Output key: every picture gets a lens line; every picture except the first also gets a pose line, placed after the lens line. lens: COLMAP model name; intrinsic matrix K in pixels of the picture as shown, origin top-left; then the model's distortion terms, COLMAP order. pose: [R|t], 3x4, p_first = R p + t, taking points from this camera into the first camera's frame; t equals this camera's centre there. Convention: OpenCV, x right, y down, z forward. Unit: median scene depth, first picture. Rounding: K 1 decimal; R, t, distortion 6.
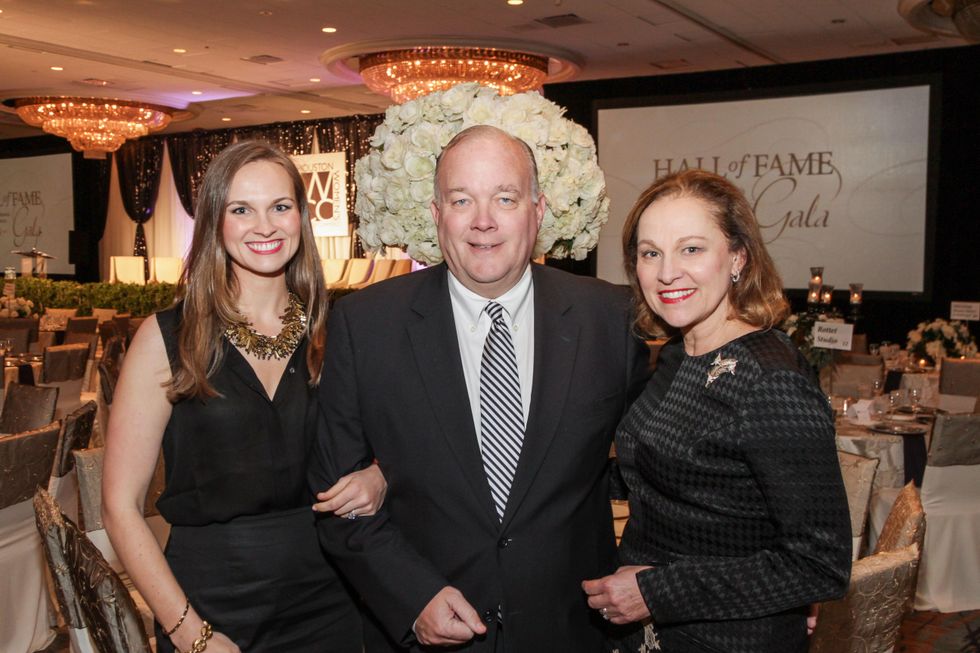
lens RADIAL K [[1138.8, 0, 493.1], [0, 1138.8, 322.5], [0, 0, 1]] dist [0.026273, 0.000000]
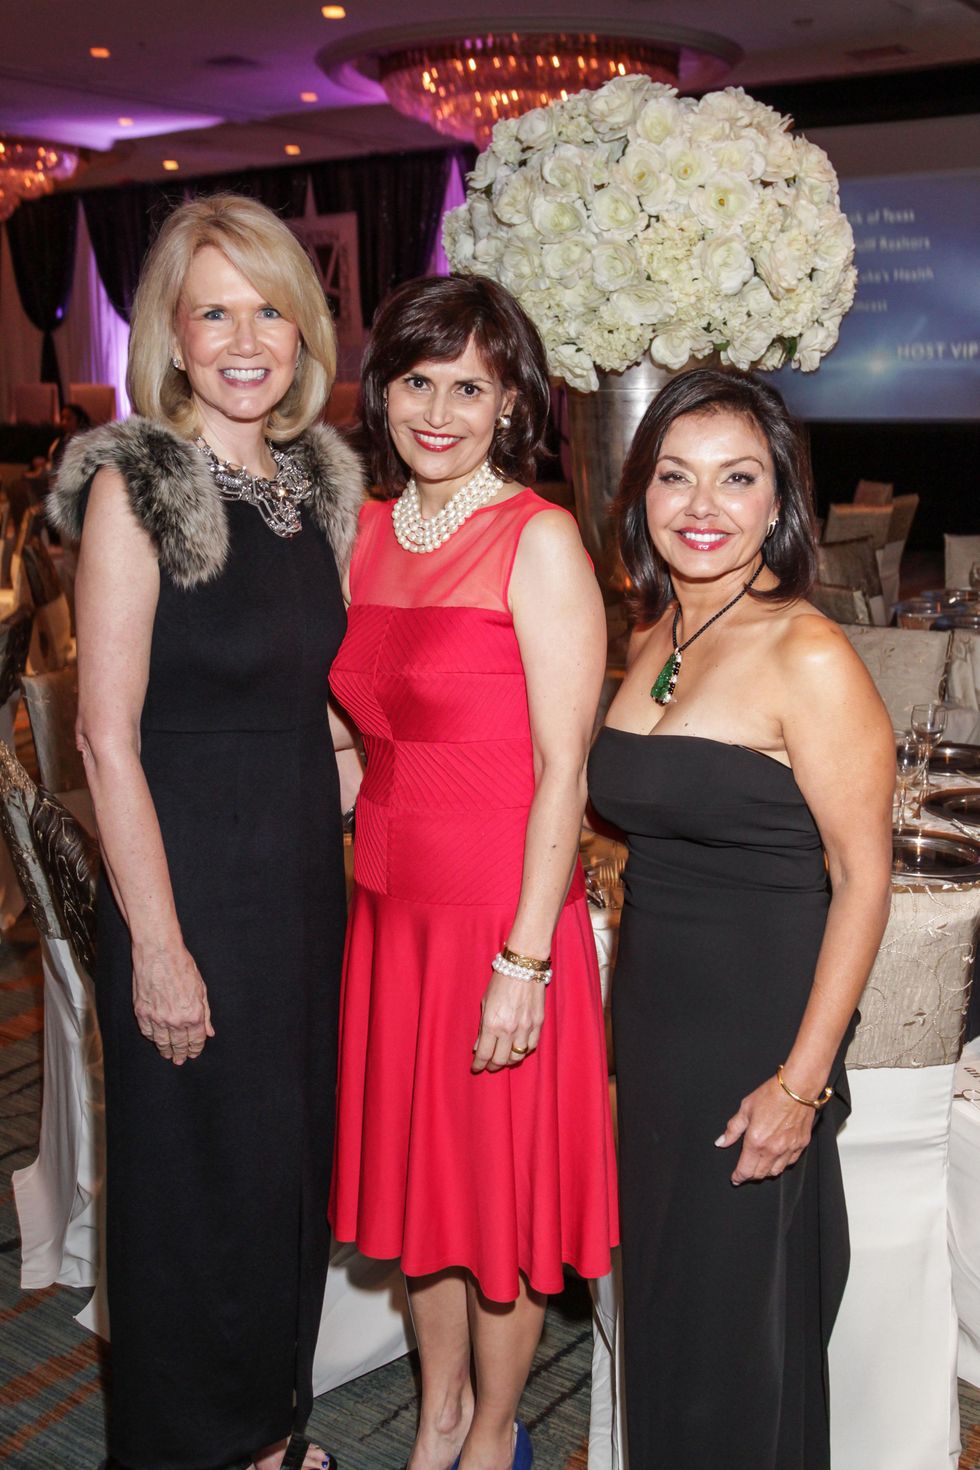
lens RADIAL K [[1708.1, 0, 476.0], [0, 1708.1, 736.0], [0, 0, 1]] dist [0.026273, 0.000000]
pose [[0.998435, -0.001459, -0.055911, -0.053463], [0.009689, 0.989058, 0.147208, 0.003401], [0.055085, -0.147519, 0.987524, 0.034242]]
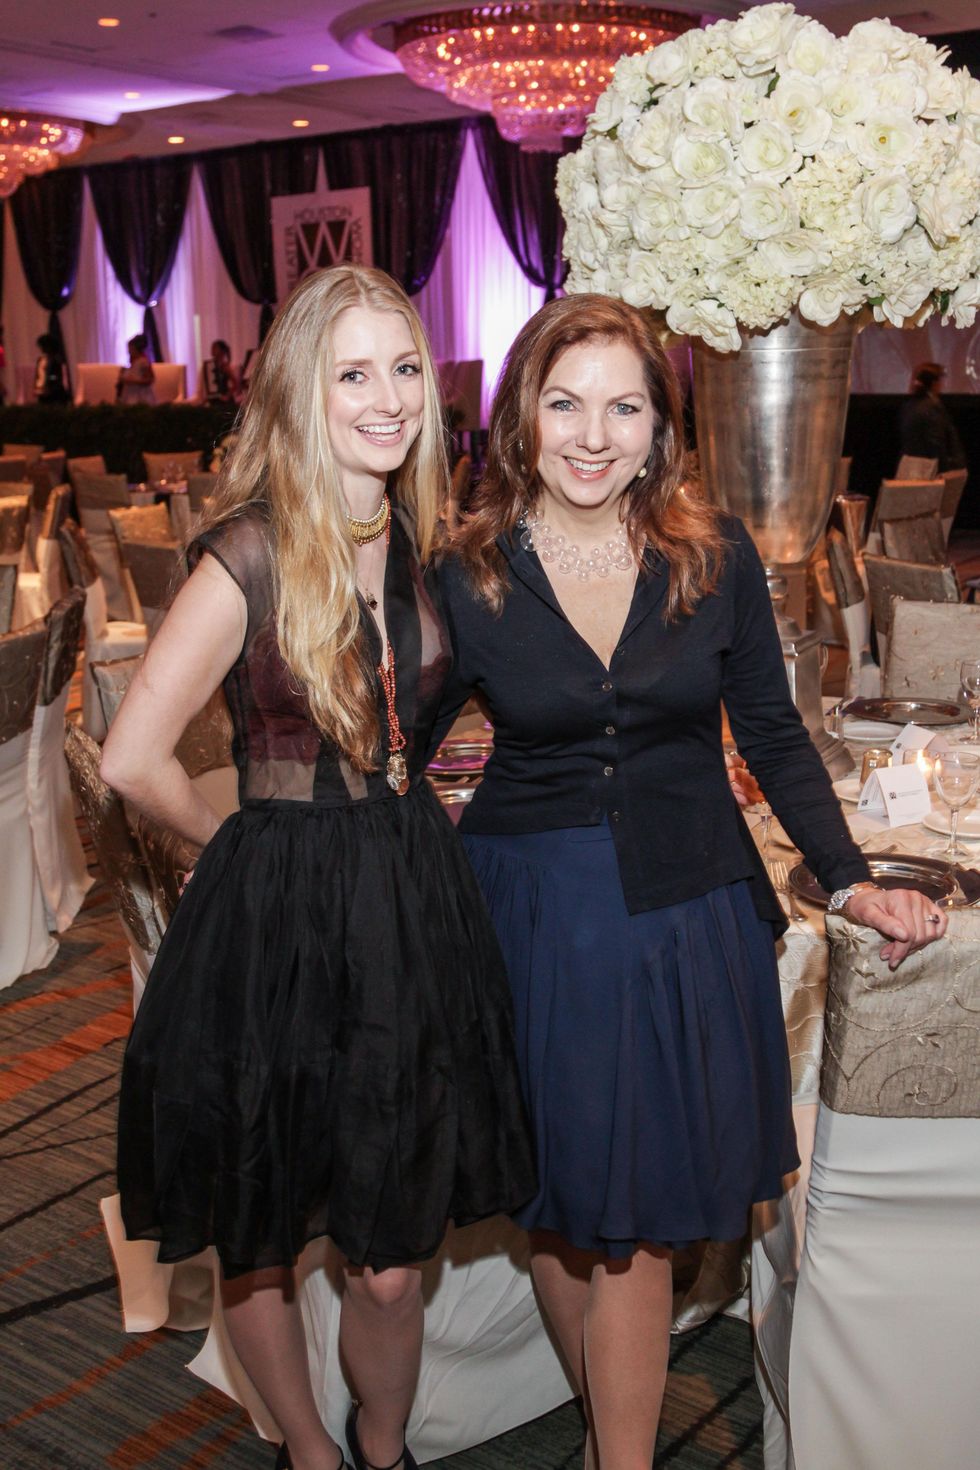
lens RADIAL K [[1708.1, 0, 488.3], [0, 1708.1, 741.6], [0, 0, 1]] dist [0.026273, 0.000000]
pose [[0.998797, -0.009157, -0.048166, -0.122922], [0.016834, 0.986729, 0.161502, 0.007566], [0.046048, -0.162119, 0.985696, 0.104040]]
